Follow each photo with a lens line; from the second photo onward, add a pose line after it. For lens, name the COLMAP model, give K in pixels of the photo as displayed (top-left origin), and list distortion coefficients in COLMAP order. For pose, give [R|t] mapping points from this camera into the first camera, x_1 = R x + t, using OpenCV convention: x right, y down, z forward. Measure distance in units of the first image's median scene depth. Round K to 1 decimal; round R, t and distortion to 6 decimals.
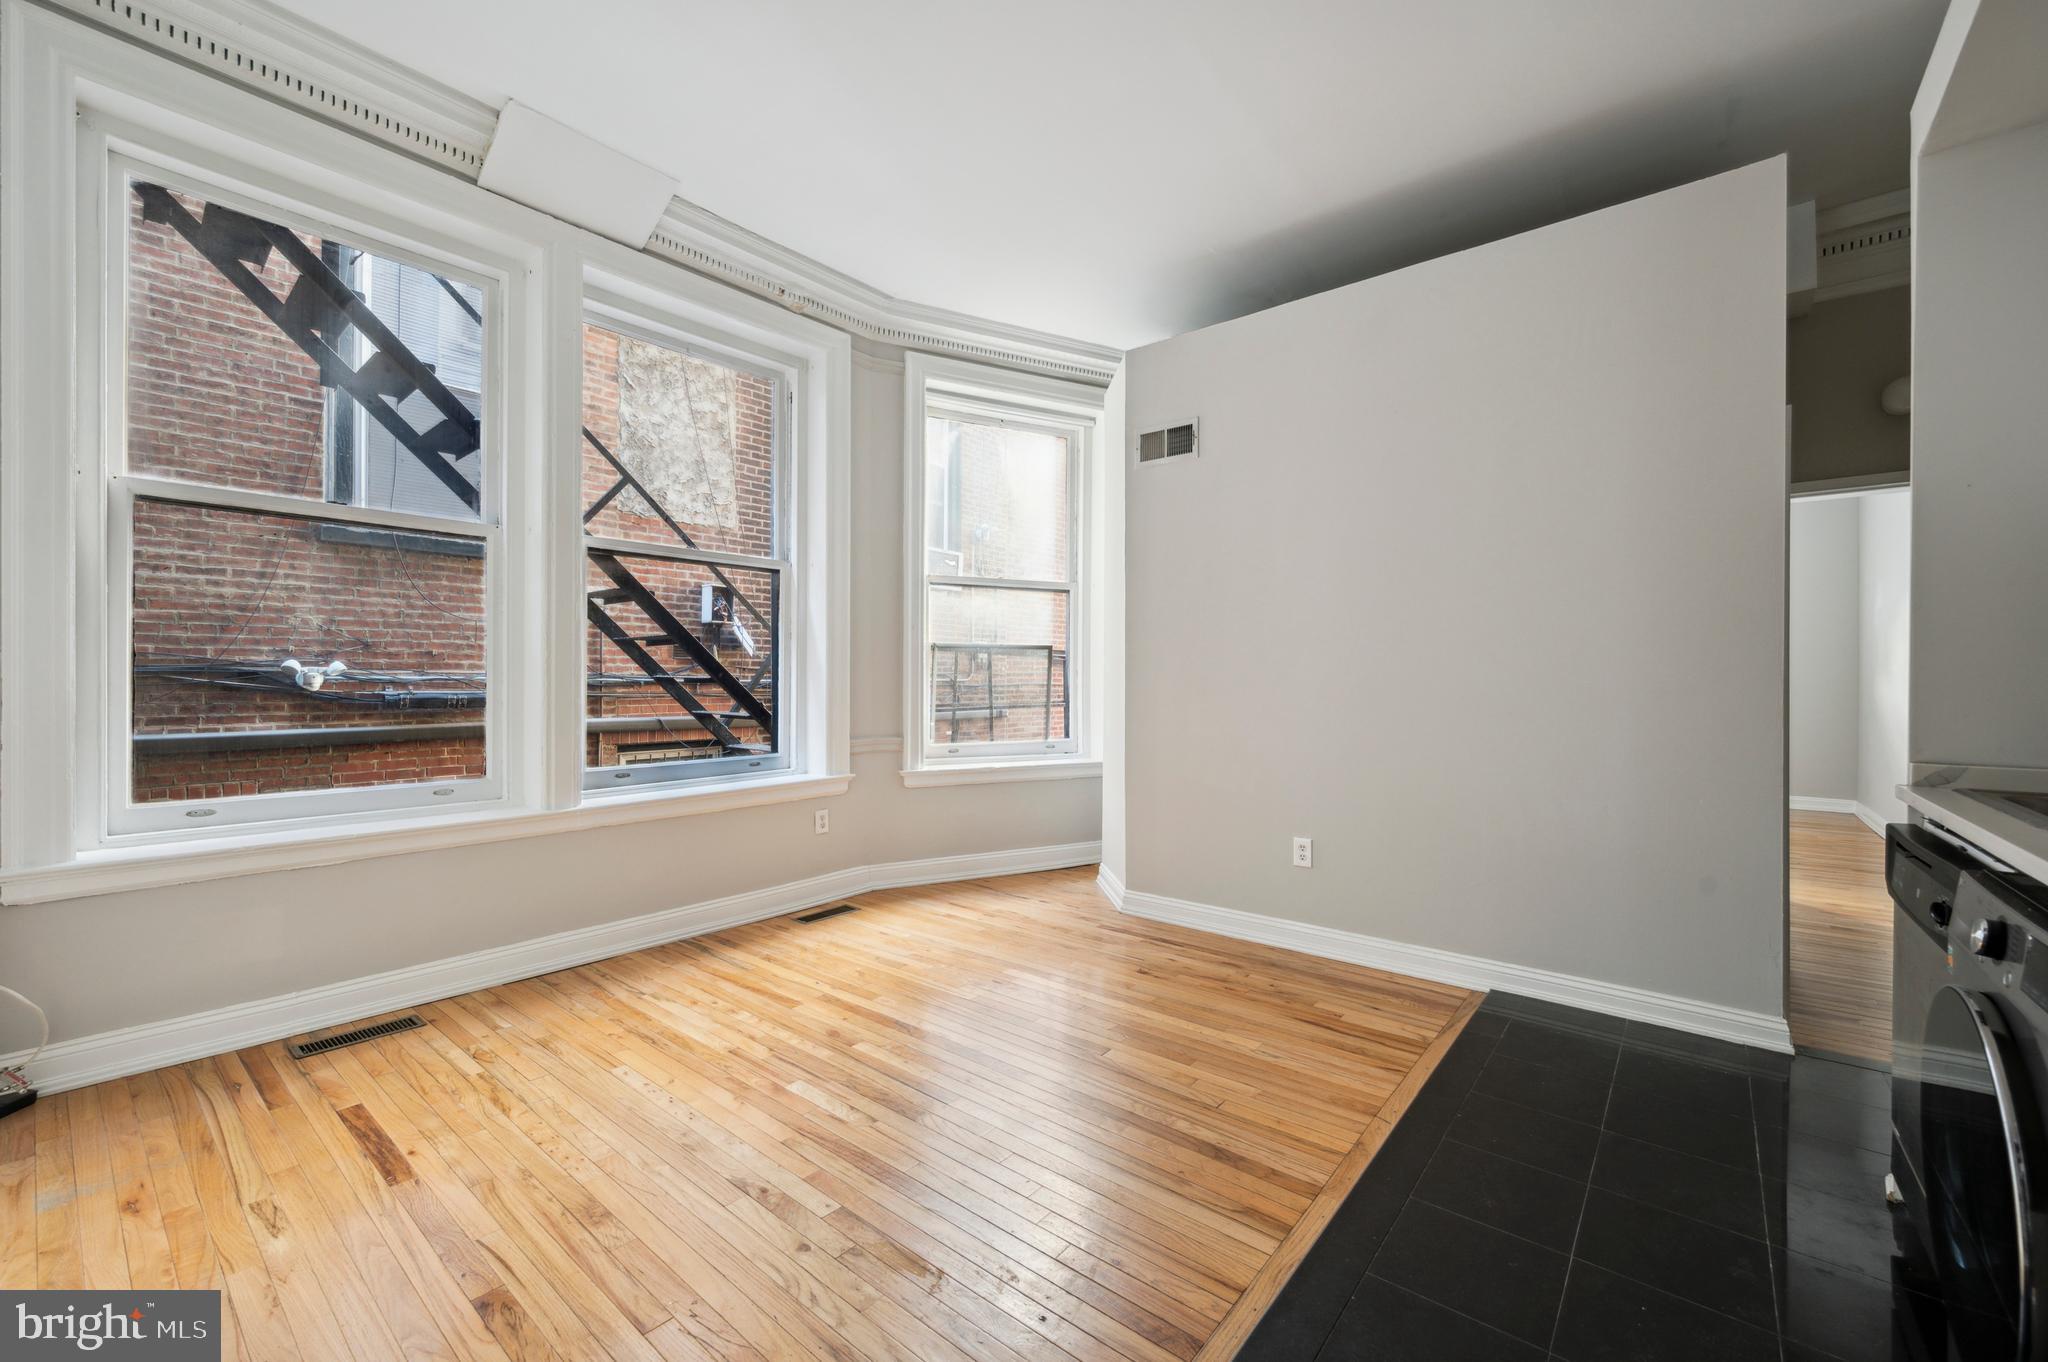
lens RADIAL K [[842.7, 0, 1041.6], [0, 842.7, 679.8], [0, 0, 1]] dist [-0.000510, -0.000165]
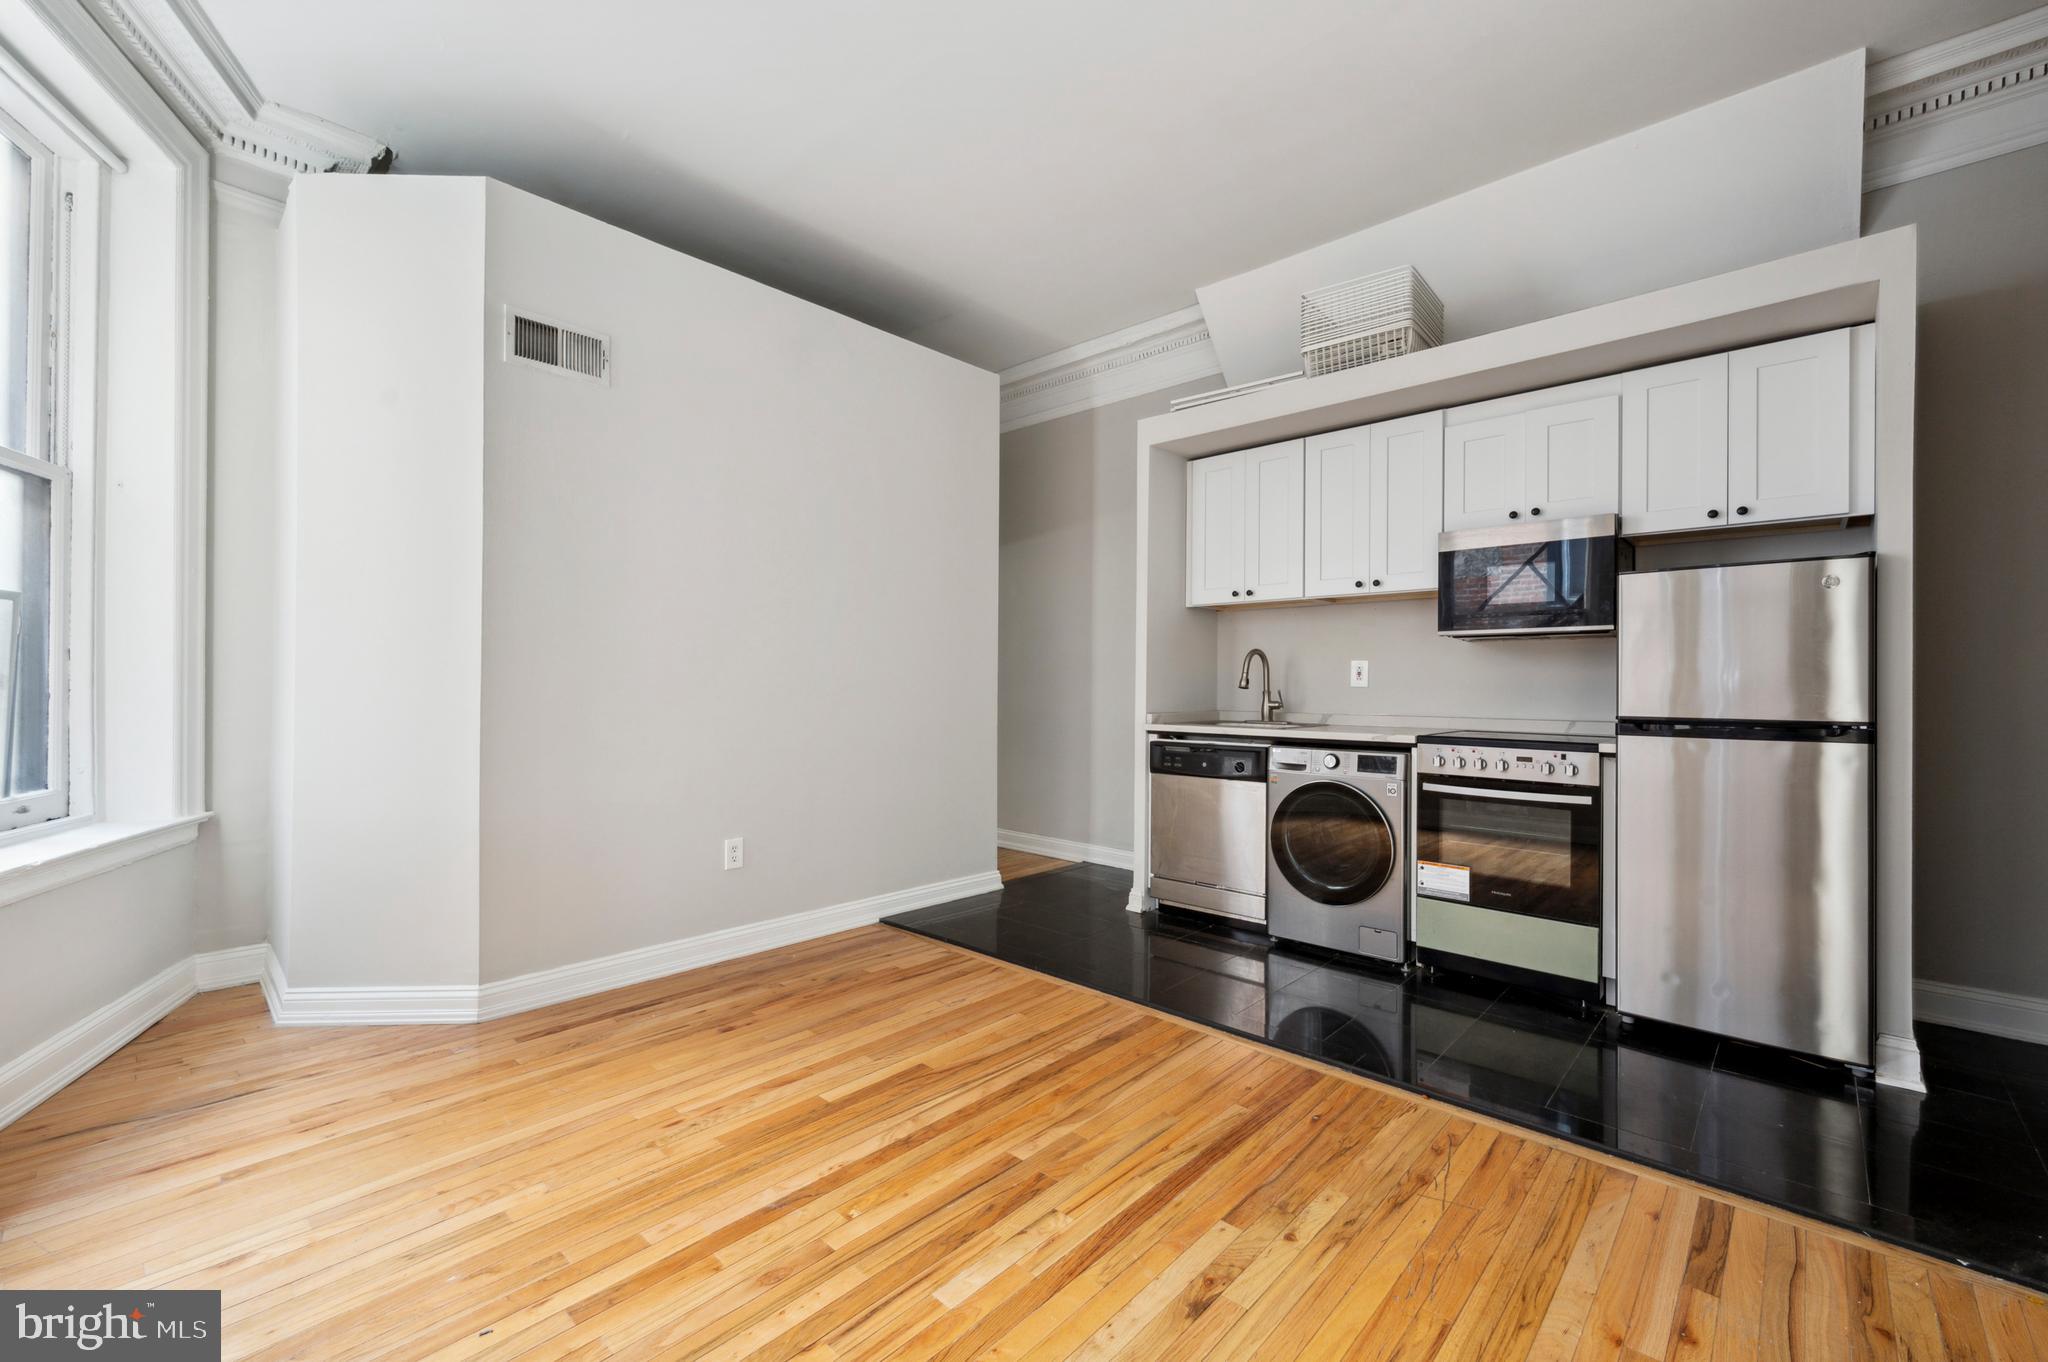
lens RADIAL K [[842.7, 0, 1044.6], [0, 842.7, 681.4], [0, 0, 1]] dist [-0.000510, -0.000165]
pose [[0.042311, -0.001103, 0.999104, -0.733535], [-0.004162, 0.999991, 0.001281, 0.007830], [-0.999096, -0.004213, 0.042306, 0.709166]]
